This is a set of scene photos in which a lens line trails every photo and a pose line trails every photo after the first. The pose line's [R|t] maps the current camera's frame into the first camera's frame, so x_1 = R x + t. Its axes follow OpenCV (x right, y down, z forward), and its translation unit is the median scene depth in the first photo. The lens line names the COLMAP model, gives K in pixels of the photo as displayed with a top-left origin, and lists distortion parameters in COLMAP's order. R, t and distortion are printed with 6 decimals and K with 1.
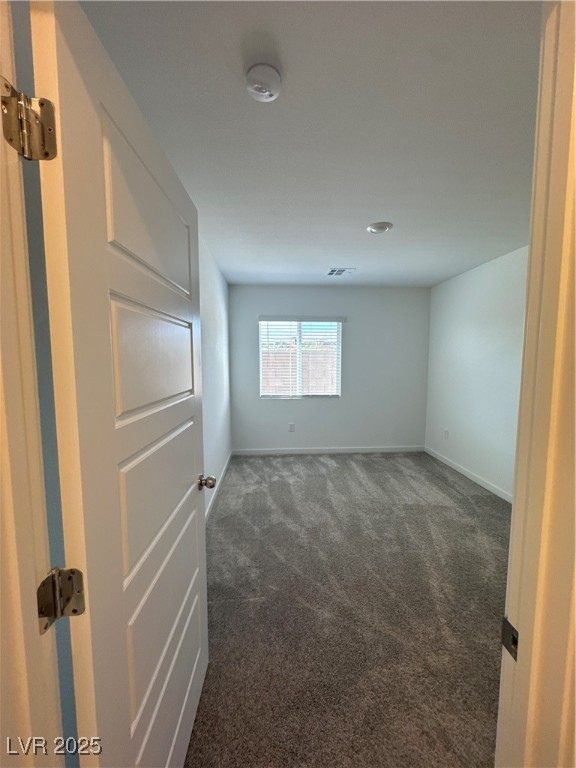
lens RADIAL K [[307.0, 0, 291.5], [0, 307.0, 382.7], [0, 0, 1]] dist [-0.004332, 0.000262]
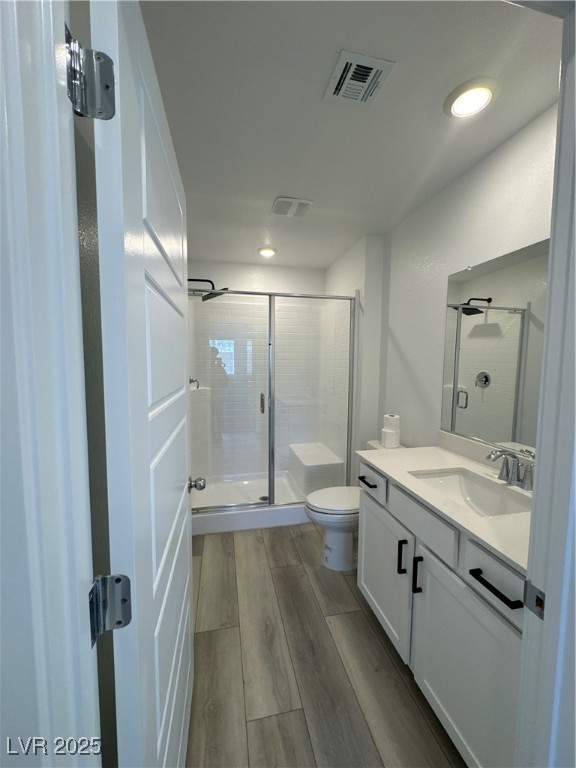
lens RADIAL K [[307.0, 0, 285.3], [0, 307.0, 381.6], [0, 0, 1]] dist [-0.004332, 0.000262]
pose [[0.988060, -0.000393, 0.154066, -0.364645], [0.002793, 0.999878, -0.015360, 0.056572], [-0.154041, 0.015607, 0.987941, 0.031675]]
